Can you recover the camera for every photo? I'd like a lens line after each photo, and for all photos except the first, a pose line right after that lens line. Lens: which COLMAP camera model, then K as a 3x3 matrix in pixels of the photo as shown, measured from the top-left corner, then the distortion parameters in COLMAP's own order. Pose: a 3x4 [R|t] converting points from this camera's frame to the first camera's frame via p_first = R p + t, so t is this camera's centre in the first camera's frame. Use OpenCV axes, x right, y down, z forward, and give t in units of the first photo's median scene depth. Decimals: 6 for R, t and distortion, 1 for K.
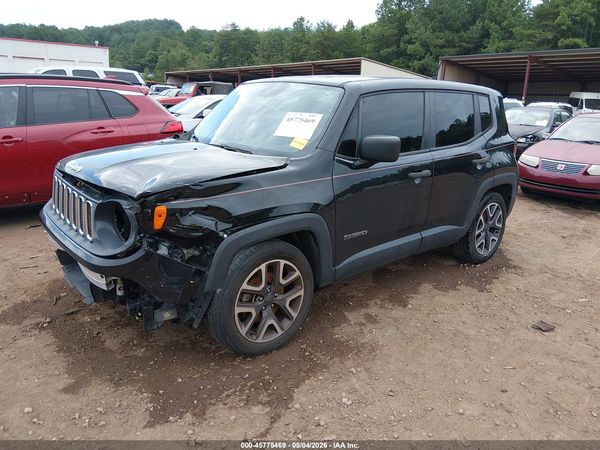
lens RADIAL K [[496.0, 0, 302.5], [0, 496.0, 224.4], [0, 0, 1]] dist [-0.018594, -0.008515]
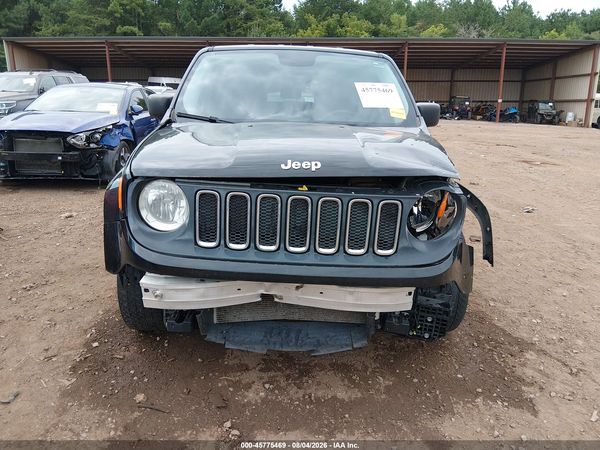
lens RADIAL K [[496.0, 0, 300.2], [0, 496.0, 224.8], [0, 0, 1]] dist [-0.018594, -0.008515]
pose [[0.606002, -0.223404, 0.763448, -0.131128], [0.206184, 0.971066, 0.120495, -0.015320], [-0.768277, 0.084391, 0.634530, 0.077784]]
